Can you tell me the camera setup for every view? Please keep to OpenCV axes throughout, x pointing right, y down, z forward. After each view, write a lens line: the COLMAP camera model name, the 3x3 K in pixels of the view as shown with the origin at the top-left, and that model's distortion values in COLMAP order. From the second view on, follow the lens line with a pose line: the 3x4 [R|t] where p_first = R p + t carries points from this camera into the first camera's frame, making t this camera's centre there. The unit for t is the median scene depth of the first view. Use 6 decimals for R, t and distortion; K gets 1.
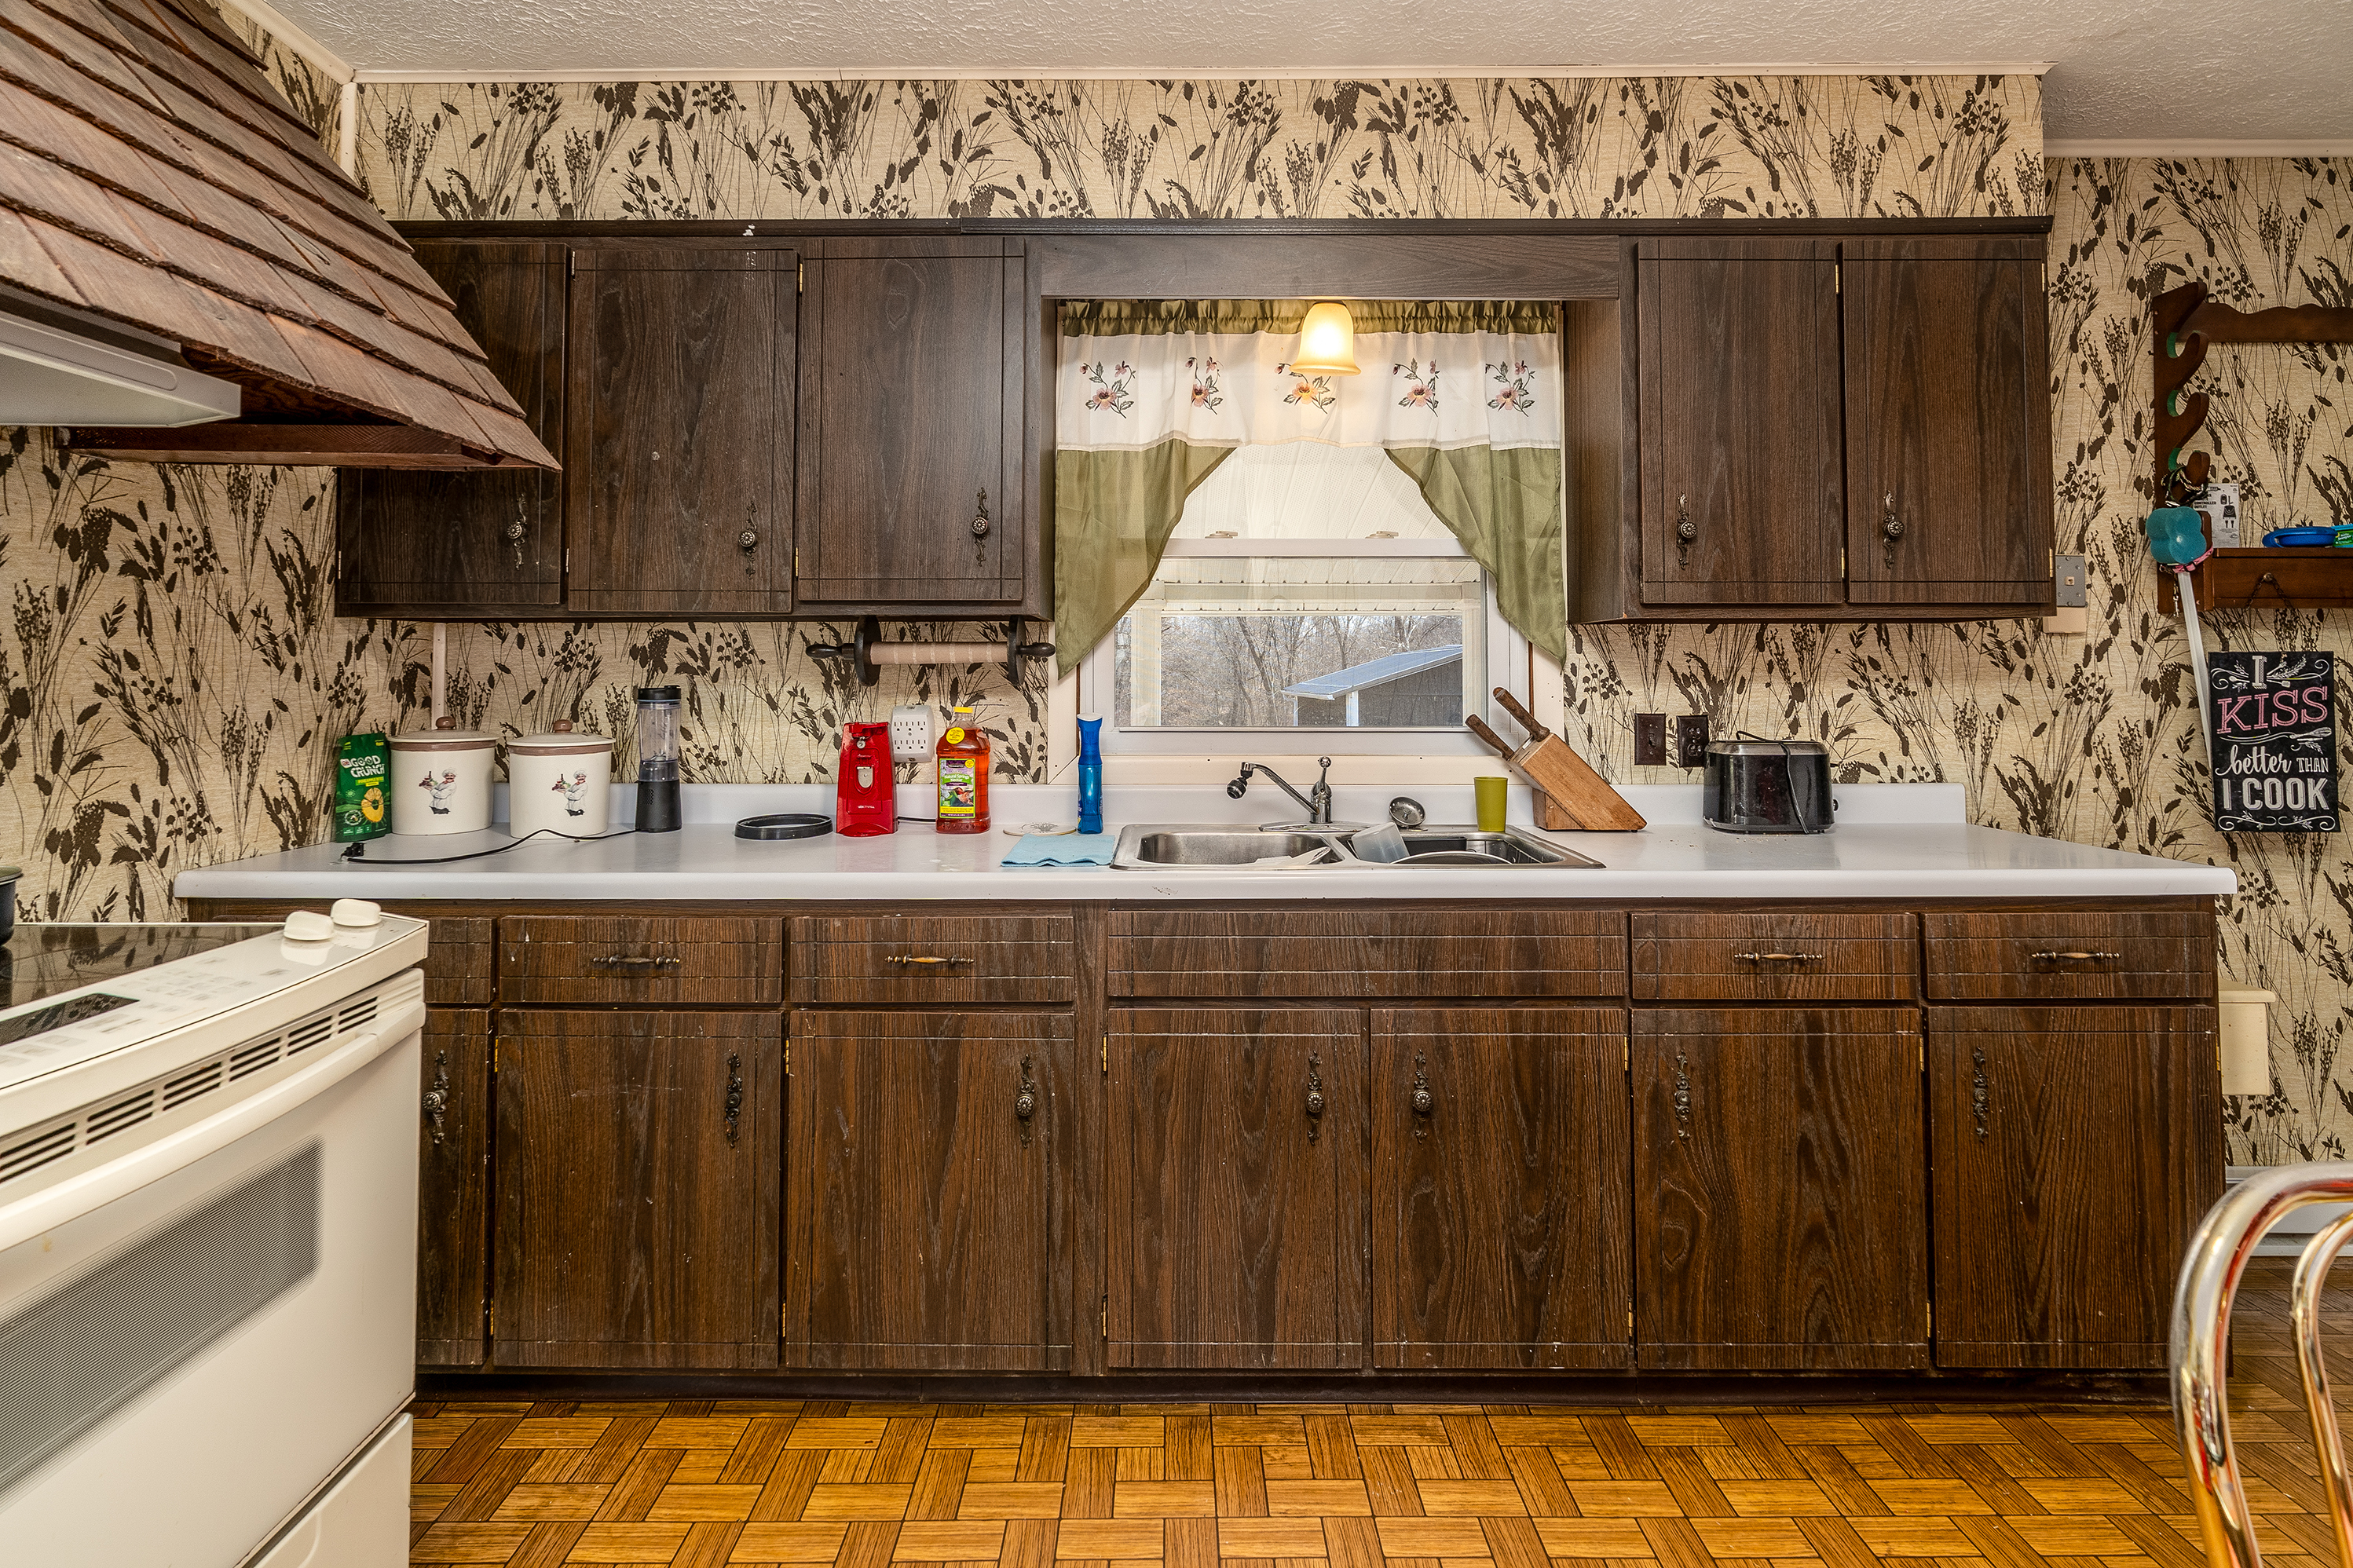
lens RADIAL K [[1109.6, 0, 1174.5], [0, 1109.6, 633.3], [0, 0, 1]] dist [-0.008621, 0.001958]
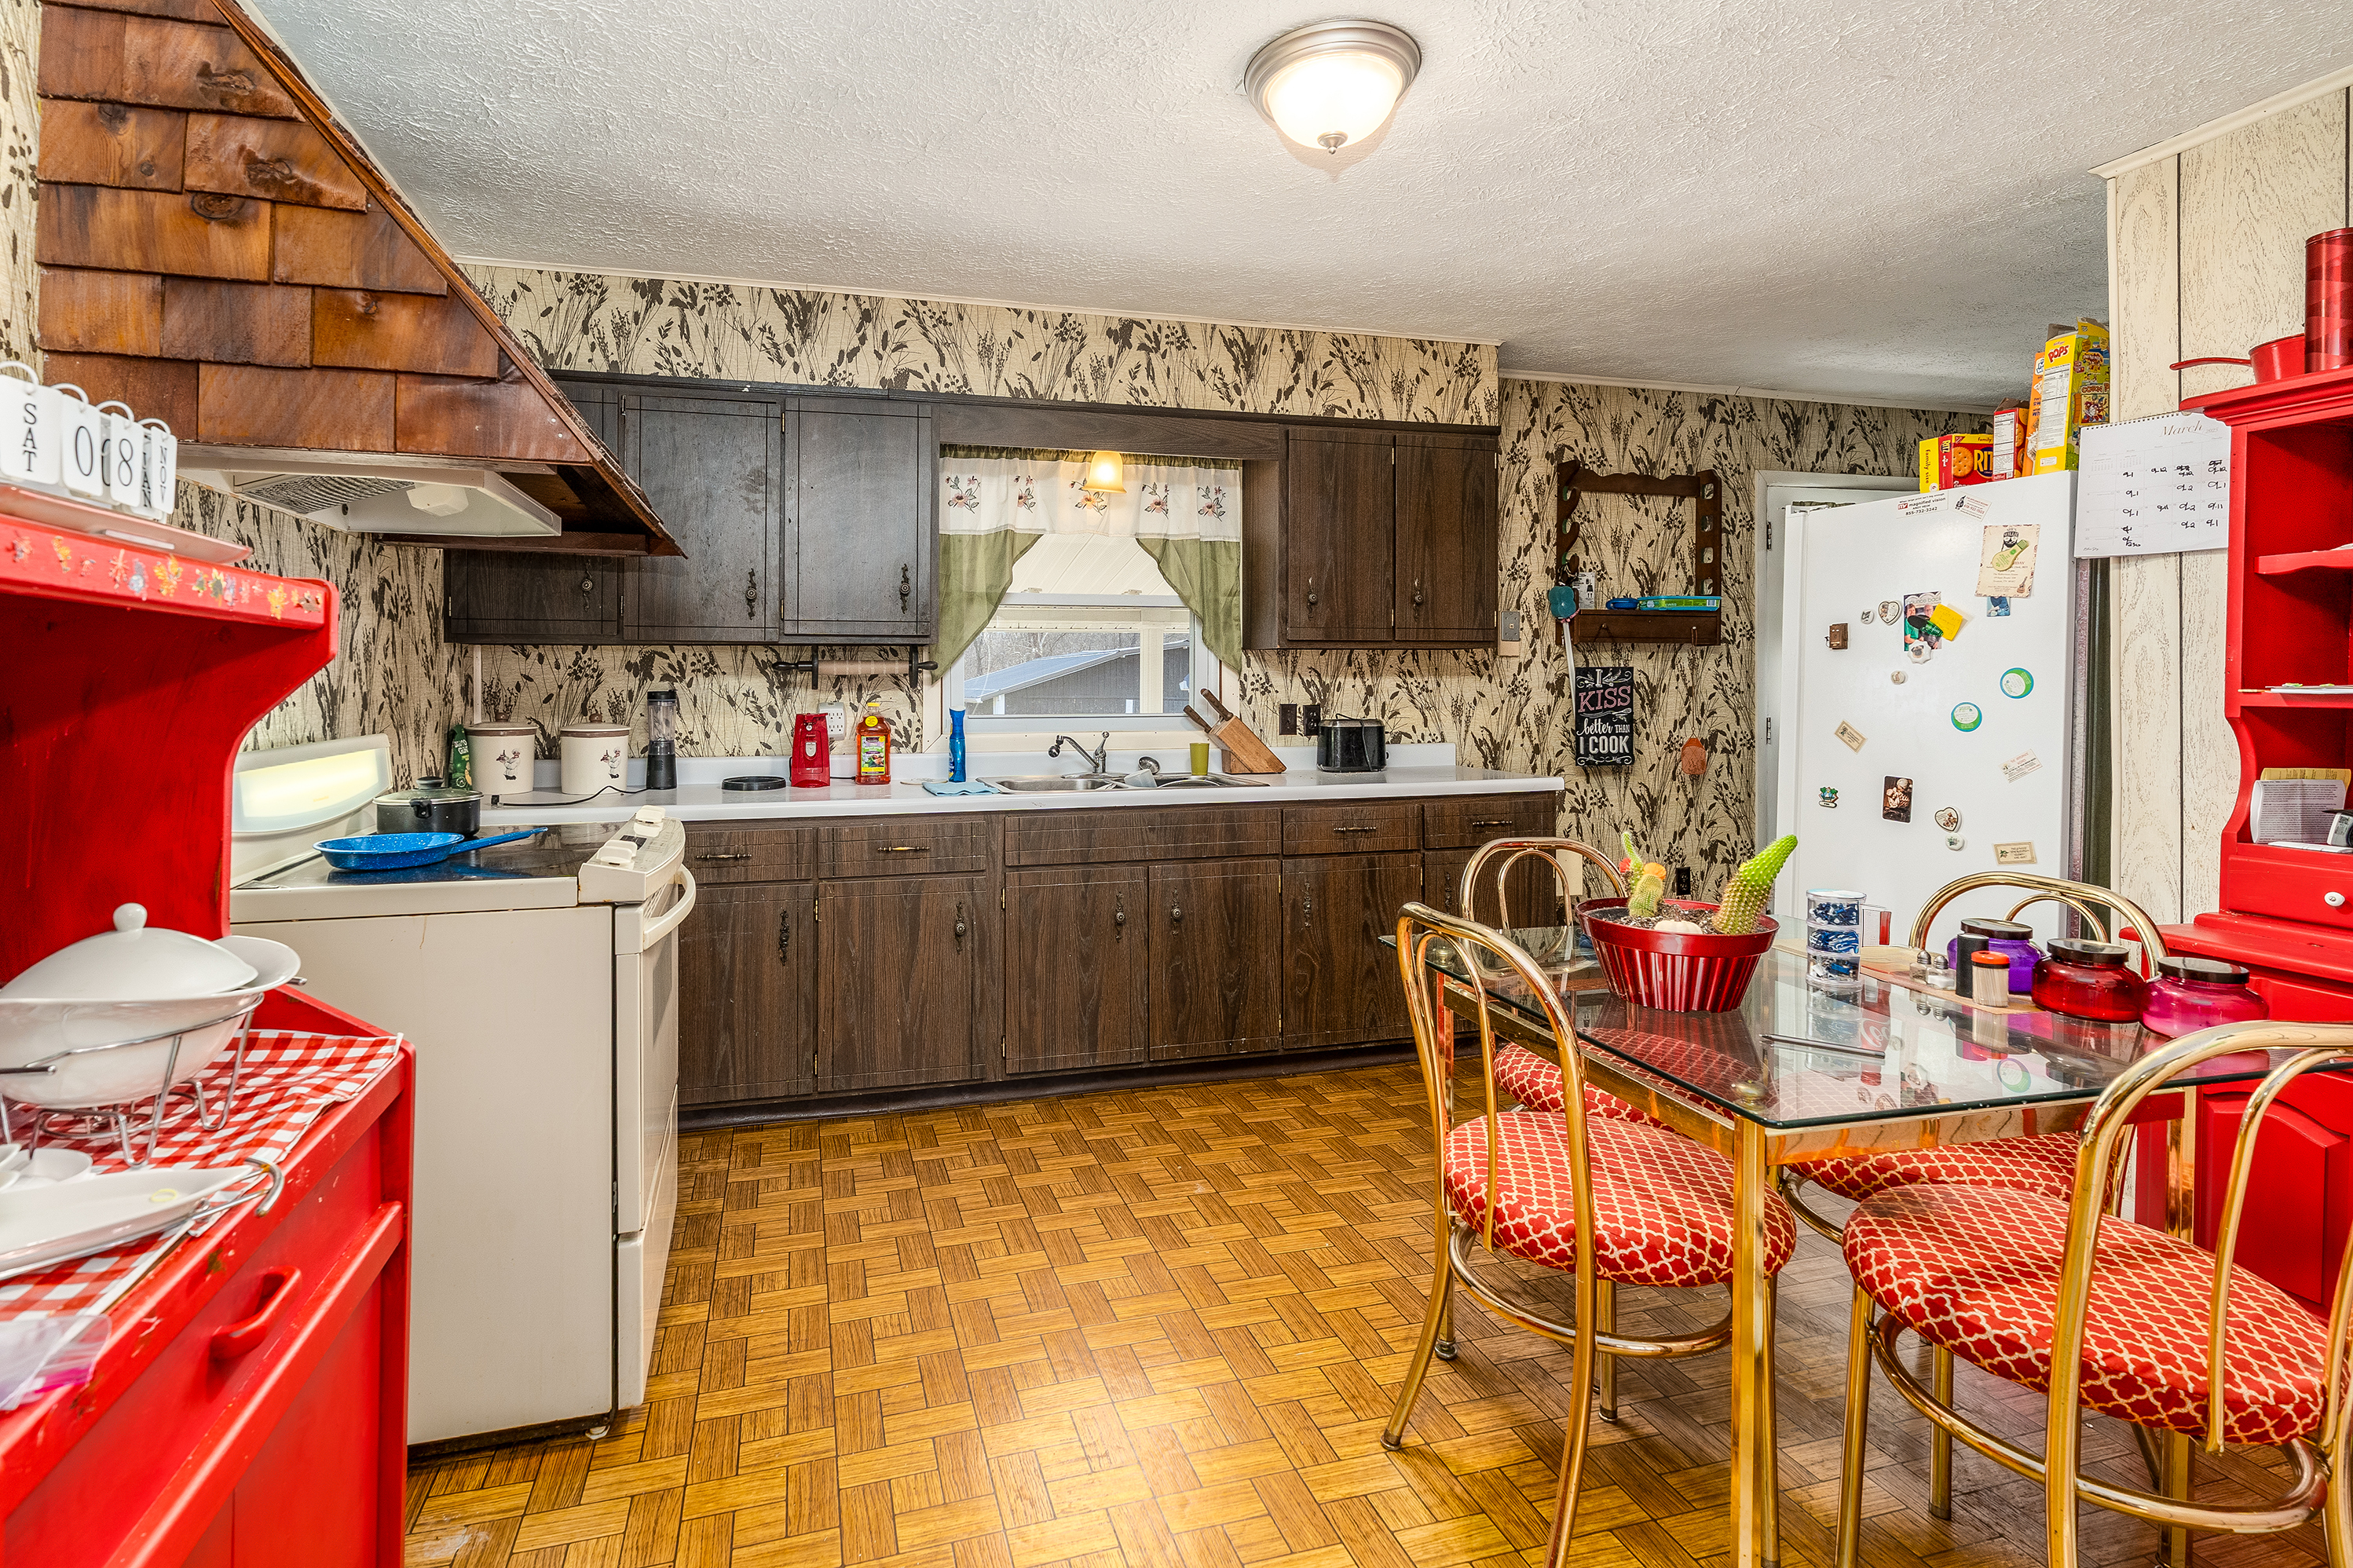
lens RADIAL K [[1109.6, 0, 1093.4], [0, 1109.6, 692.7], [0, 0, 1]] dist [-0.008621, 0.001958]
pose [[0.967026, -0.005658, 0.254615, -0.310890], [-0.006845, 0.998814, 0.048196, -0.024787], [-0.254585, -0.048350, 0.965841, -0.596581]]
